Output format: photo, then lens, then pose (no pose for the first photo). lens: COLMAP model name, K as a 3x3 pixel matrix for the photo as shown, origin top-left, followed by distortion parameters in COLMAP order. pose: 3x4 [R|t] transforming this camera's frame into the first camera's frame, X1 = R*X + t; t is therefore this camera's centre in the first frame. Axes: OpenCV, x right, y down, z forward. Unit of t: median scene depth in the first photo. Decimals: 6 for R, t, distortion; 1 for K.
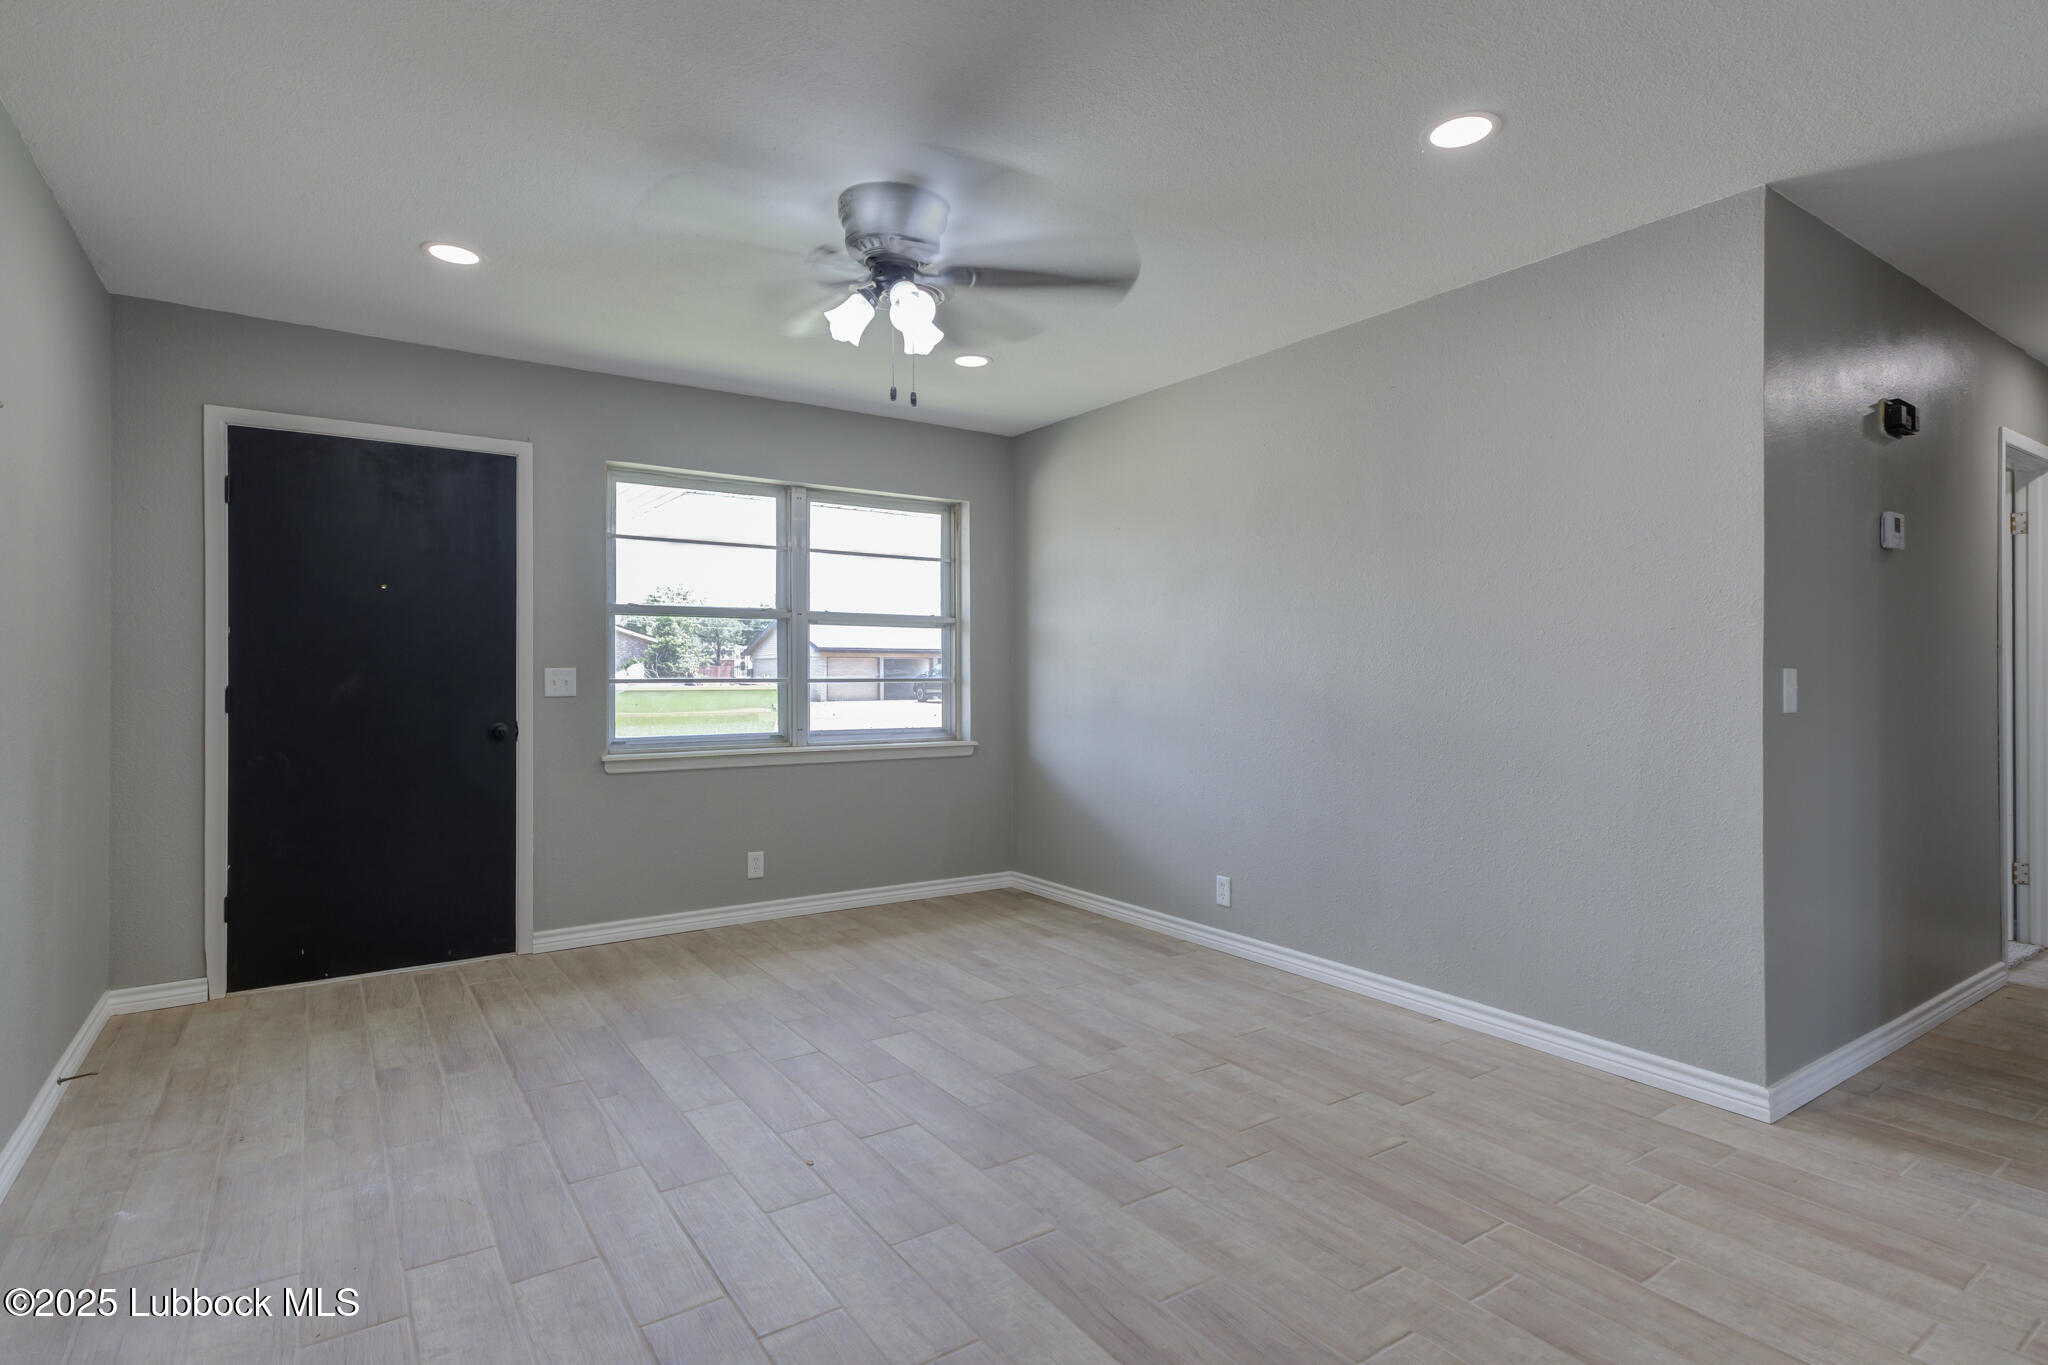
lens RADIAL K [[1075.6, 0, 1022.8], [0, 1075.6, 667.8], [0, 0, 1]] dist [0.045612, -0.001317]
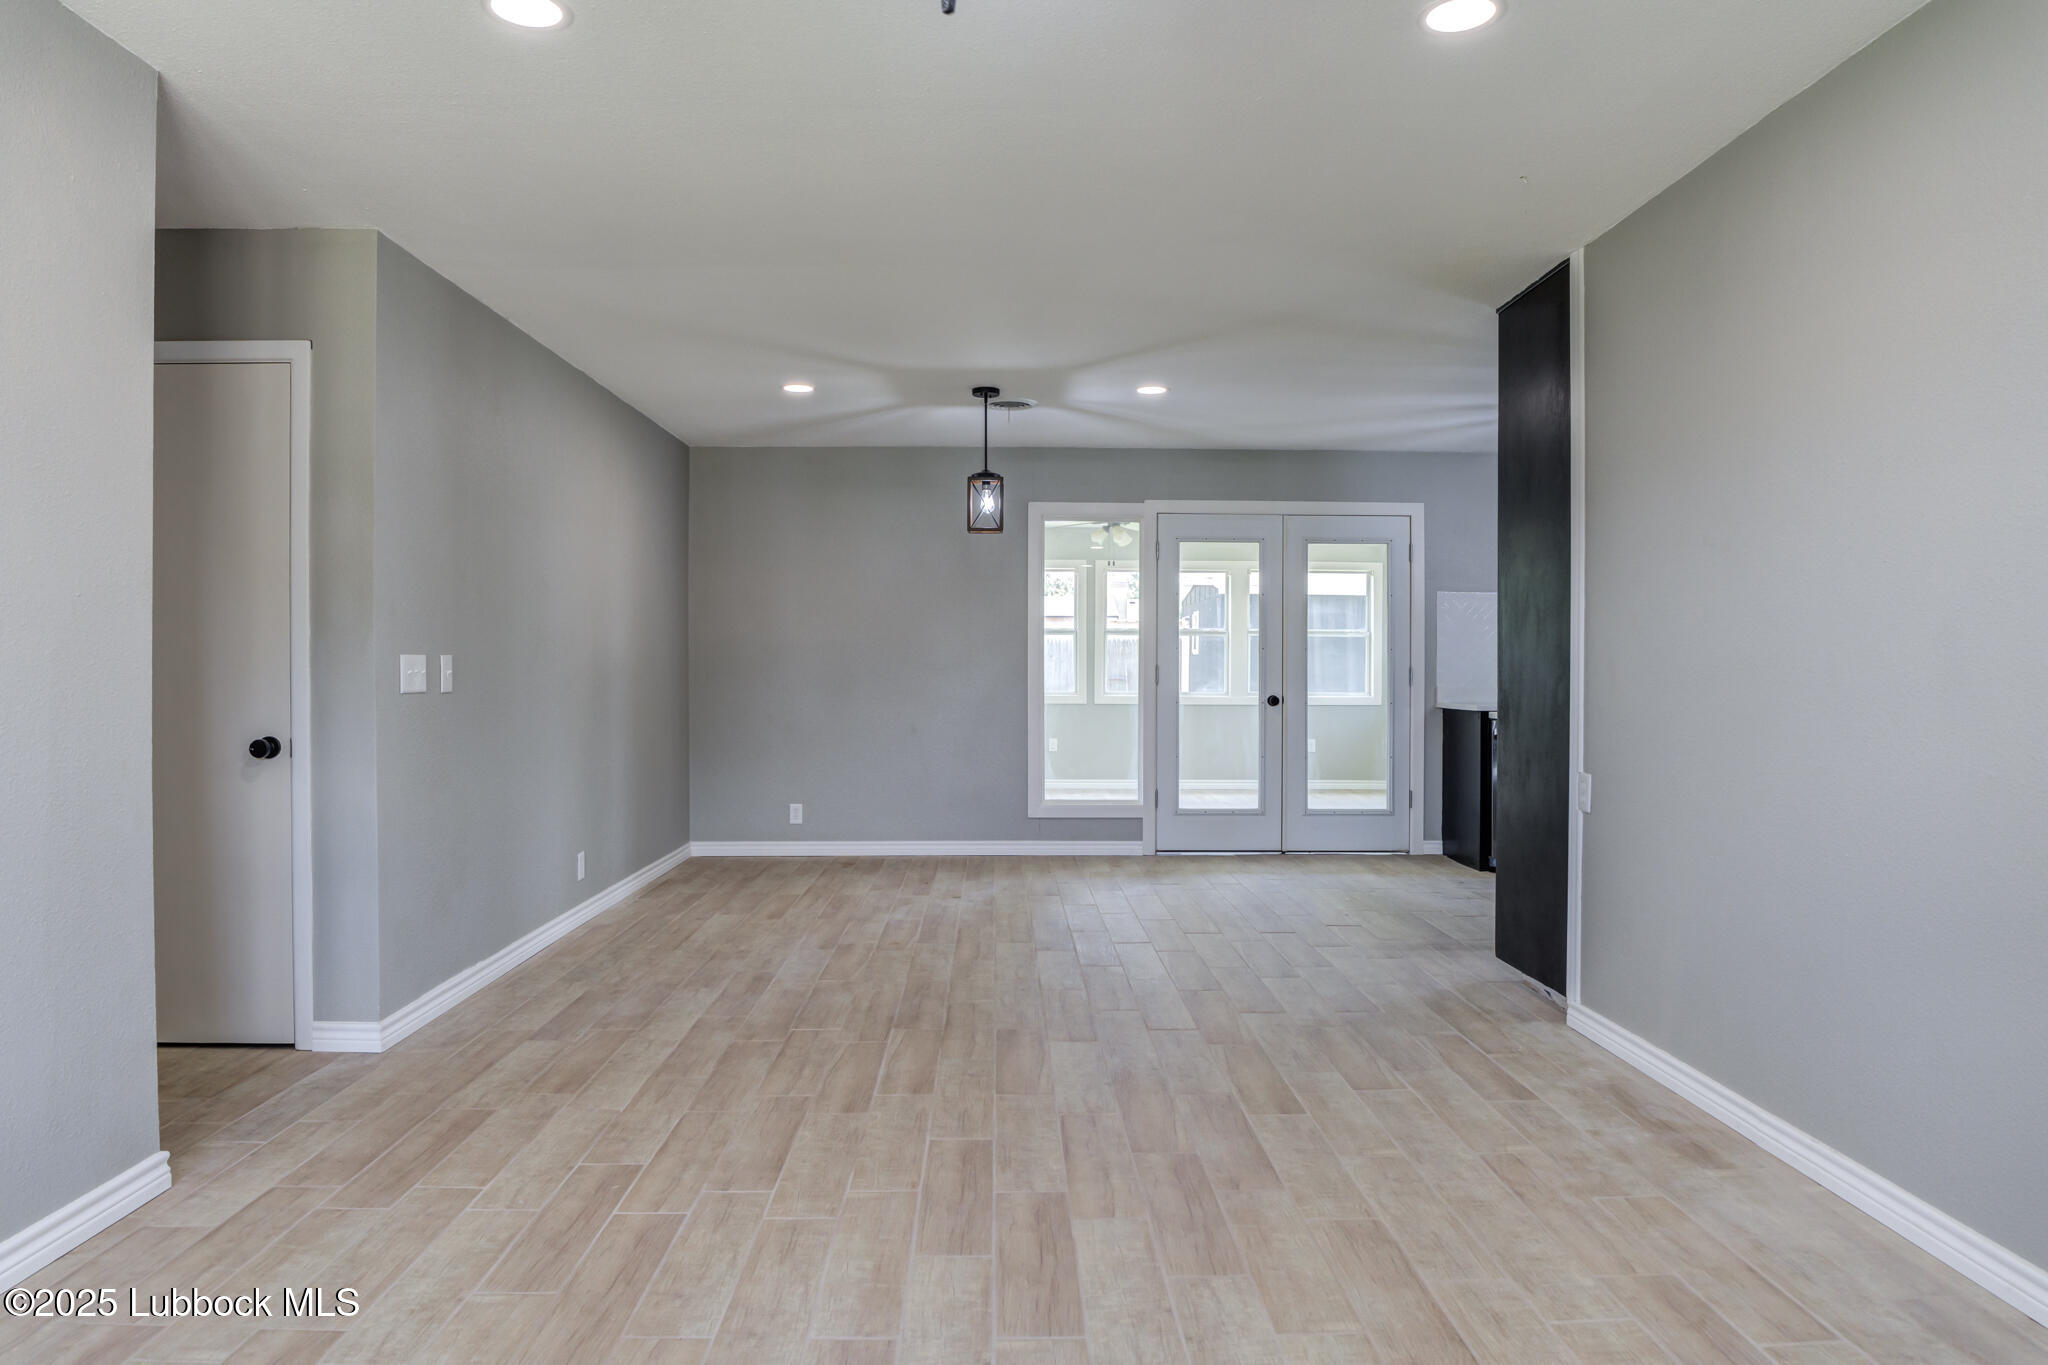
lens RADIAL K [[1215.1, 0, 1095.2], [0, 1215.1, 677.7], [0, 0, 1]] dist [0.001090, -0.000318]
pose [[-0.855654, -0.009808, 0.517456, -0.488024], [-0.004322, 0.999921, 0.011806, 0.006870], [-0.517531, 0.007866, -0.855629, 1.691641]]
